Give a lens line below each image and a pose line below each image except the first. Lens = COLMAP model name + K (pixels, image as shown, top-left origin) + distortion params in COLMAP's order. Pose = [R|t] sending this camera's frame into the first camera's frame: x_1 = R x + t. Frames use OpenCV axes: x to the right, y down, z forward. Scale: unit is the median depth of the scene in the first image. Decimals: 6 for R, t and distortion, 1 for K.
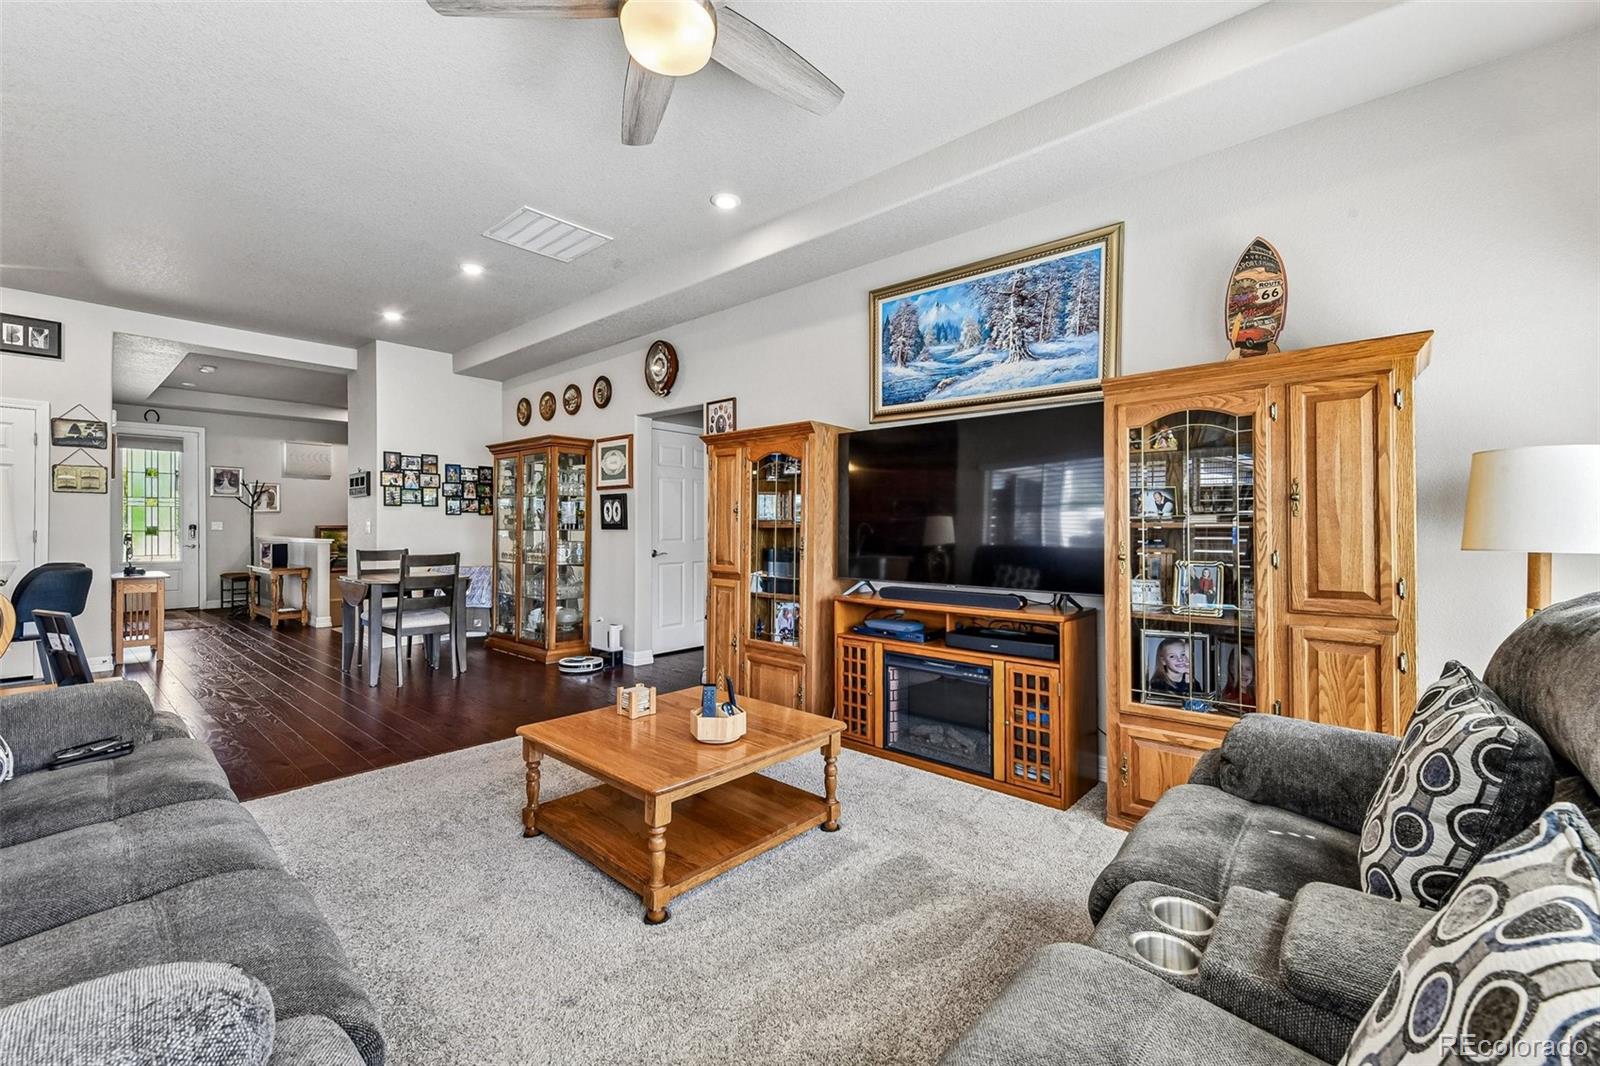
lens RADIAL K [[657.4, 0, 807.6], [0, 657.4, 524.2], [0, 0, 1]] dist [0.031316, -0.010213]
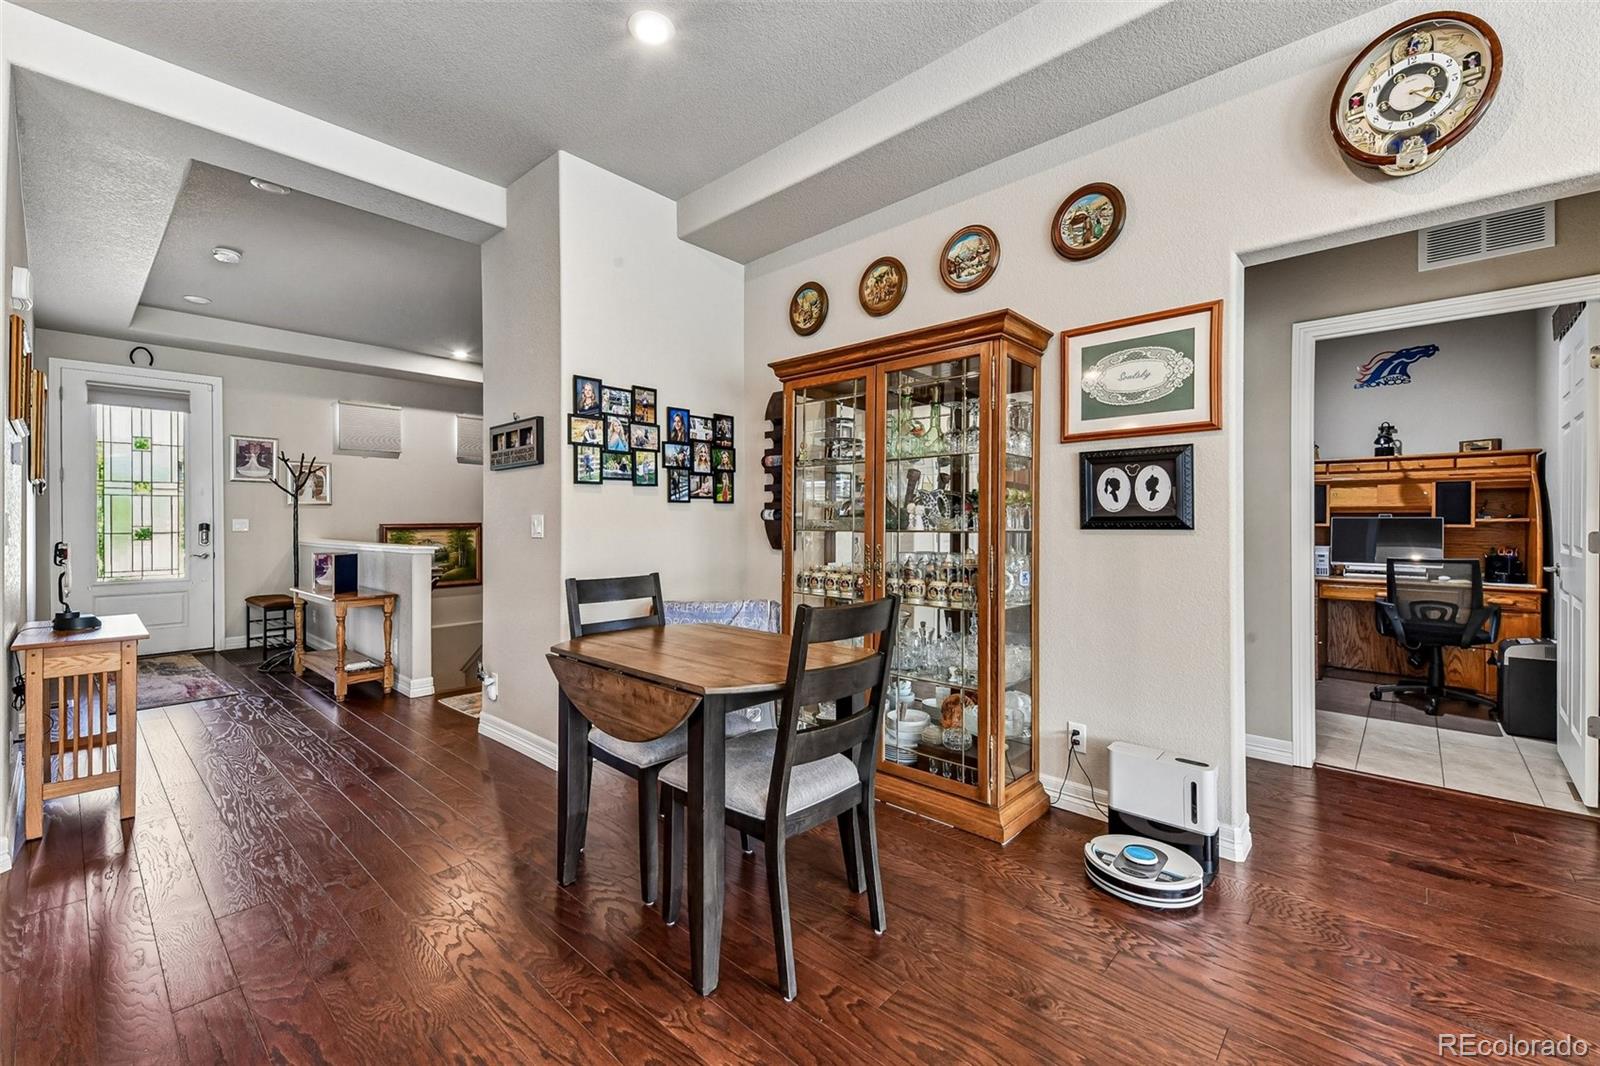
lens RADIAL K [[657.4, 0, 807.6], [0, 657.4, 524.2], [0, 0, 1]] dist [0.031316, -0.010213]
pose [[0.999914, -0.002319, -0.012943, -0.441870], [0.002346, 0.999995, 0.002132, 0.002558], [0.012938, -0.002162, 0.999914, 0.488790]]
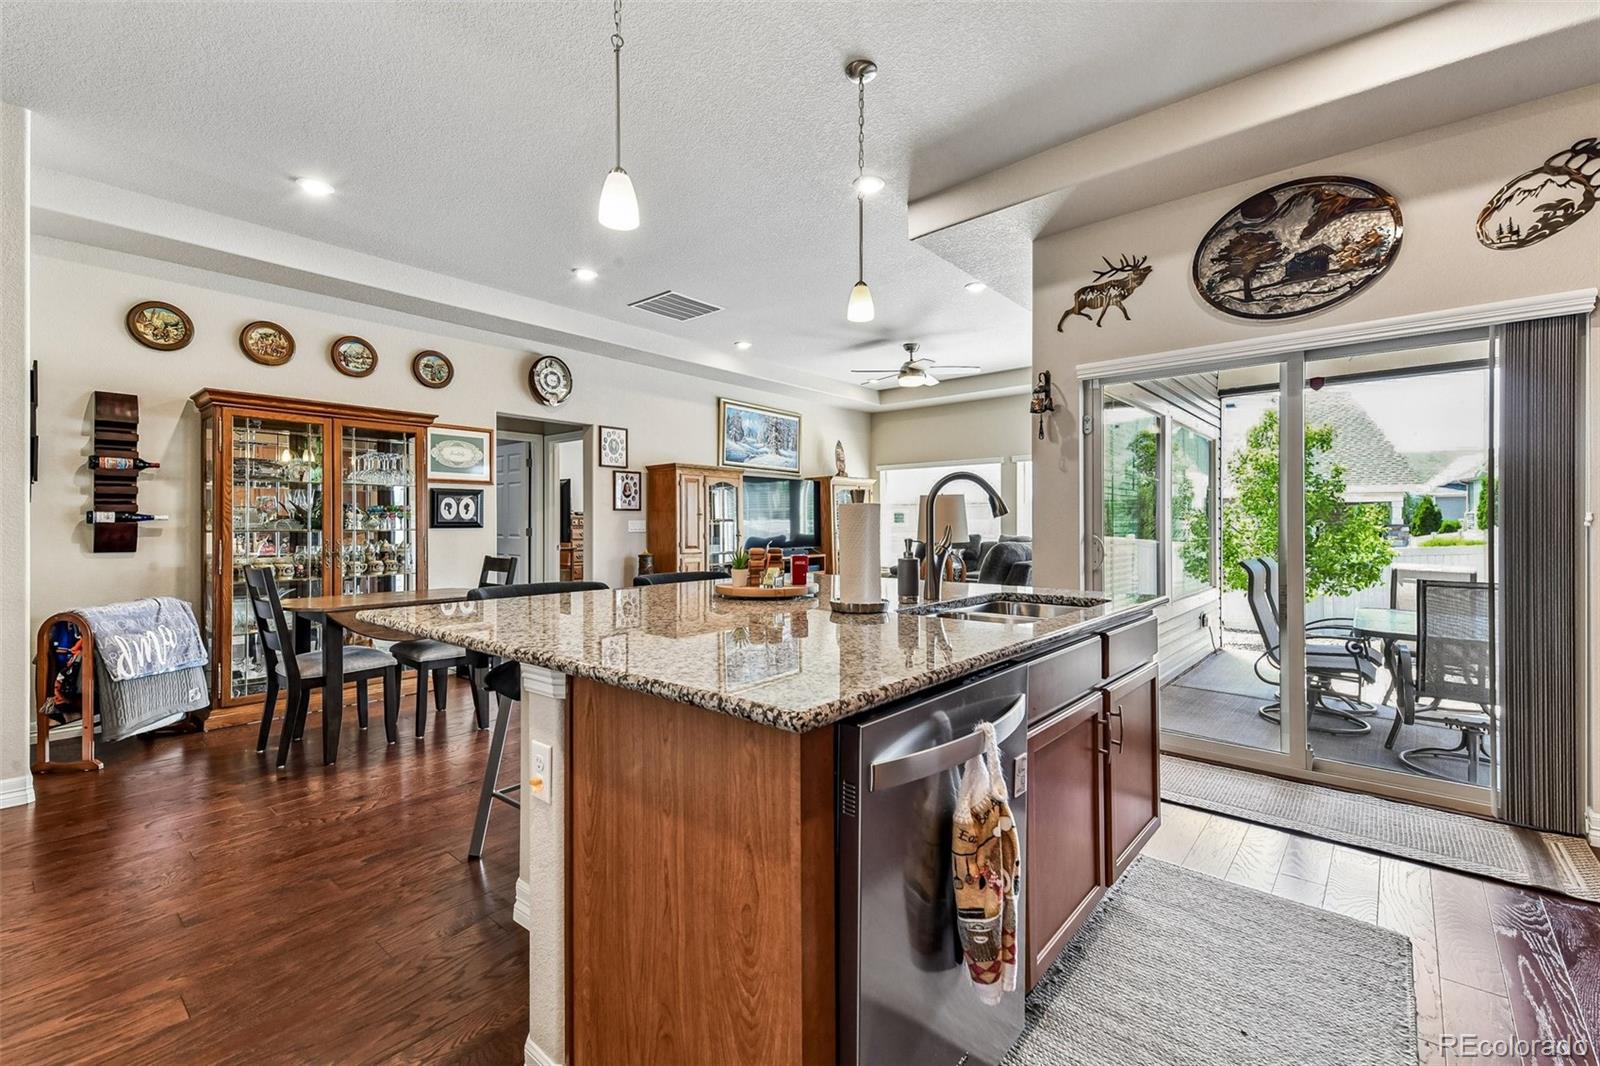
lens RADIAL K [[681.1, 0, 804.3], [0, 681.1, 519.1], [0, 0, 1]] dist [0.044258, -0.015910]
pose [[-0.017228, 0.006454, 0.999831, -1.089494], [0.000543, 0.999979, -0.006445, 0.001597], [-0.999851, 0.000432, -0.017231, 0.473413]]
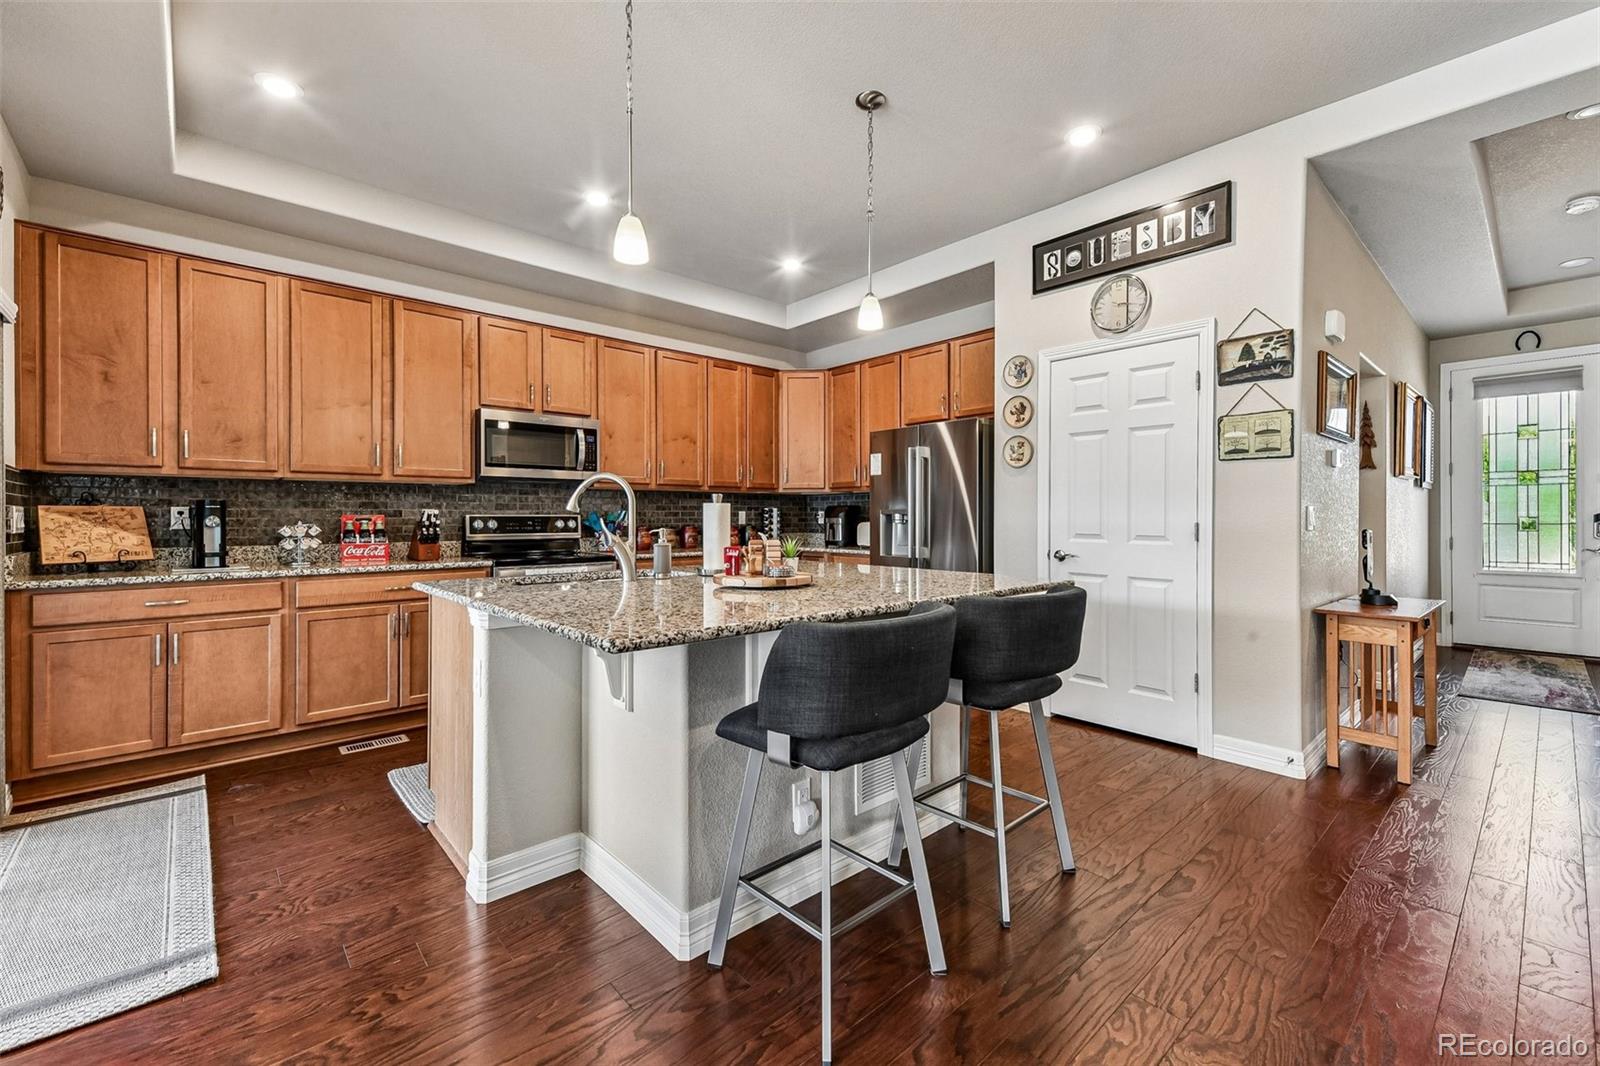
lens RADIAL K [[657.4, 0, 807.6], [0, 657.4, 524.2], [0, 0, 1]] dist [0.031316, -0.010213]
pose [[-0.116893, 0.012560, -0.993065, -0.369737], [0.002103, 0.999921, 0.012399, 0.002053], [0.993142, -0.000639, -0.116910, 0.552632]]
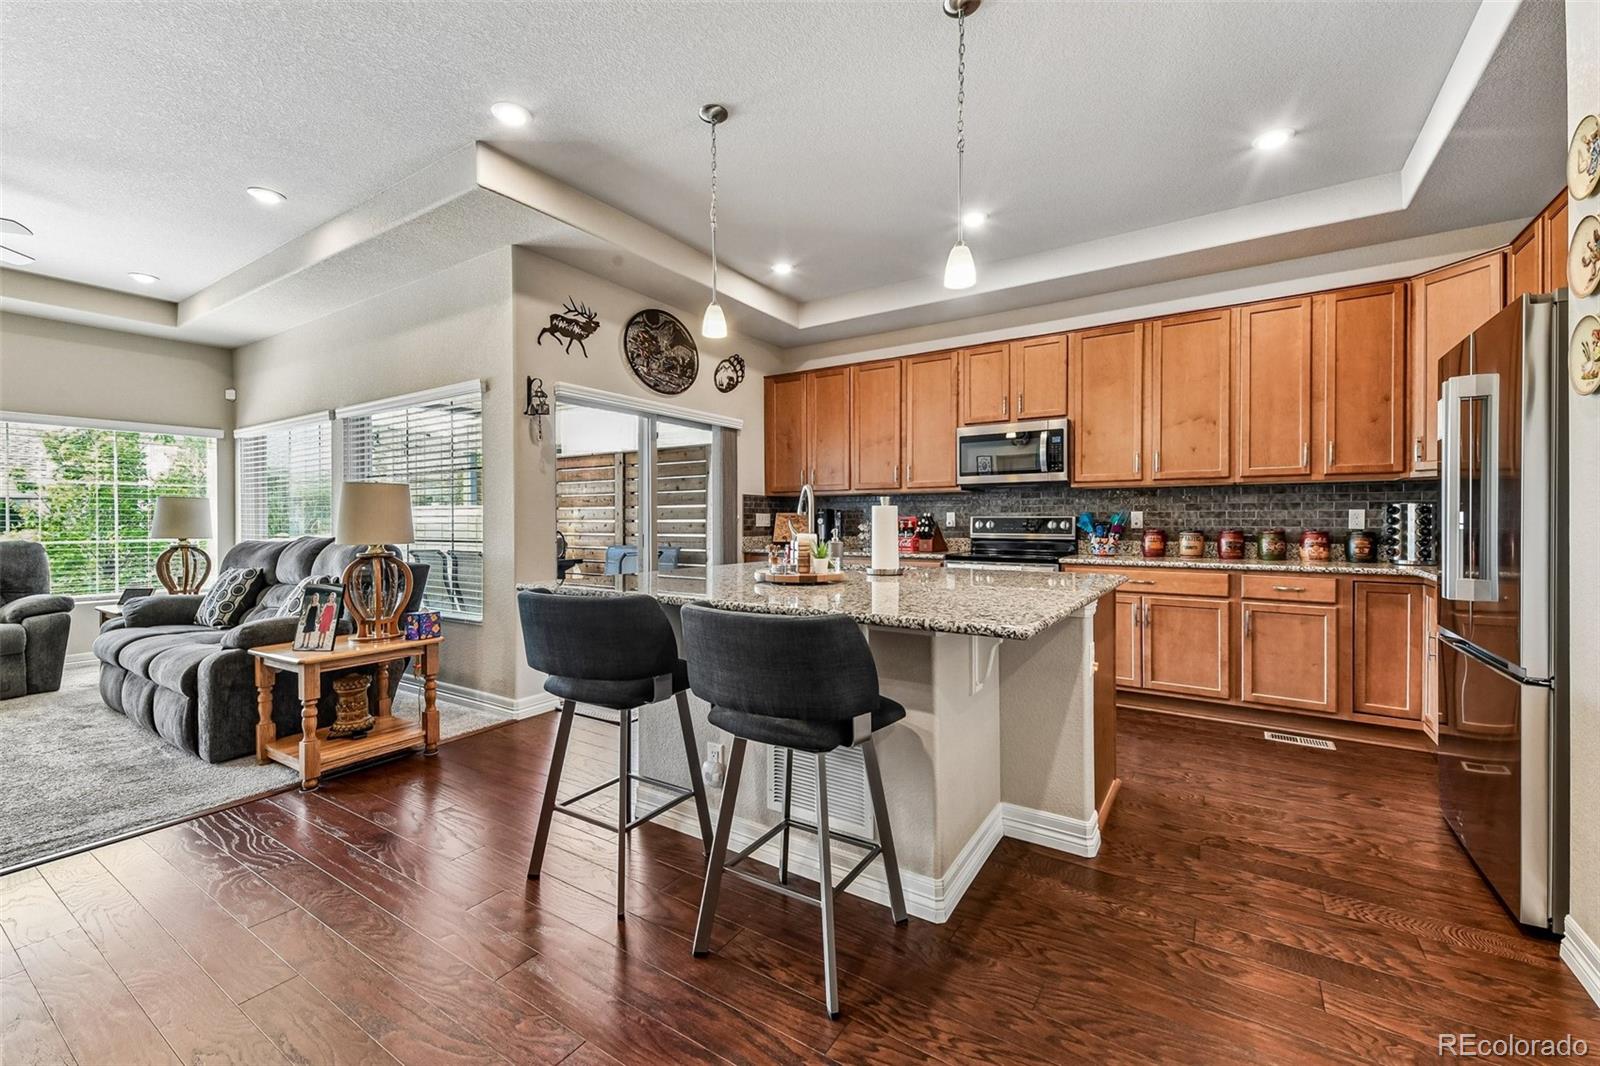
lens RADIAL K [[646.3, 0, 803.8], [0, 646.3, 520.4], [0, 0, 1]] dist [0.029775, -0.010276]
pose [[-0.988286, 0.003737, -0.152565, -0.669949], [0.003586, 0.999993, 0.001270, 0.003034], [0.152568, 0.000708, -0.988293, 0.873463]]
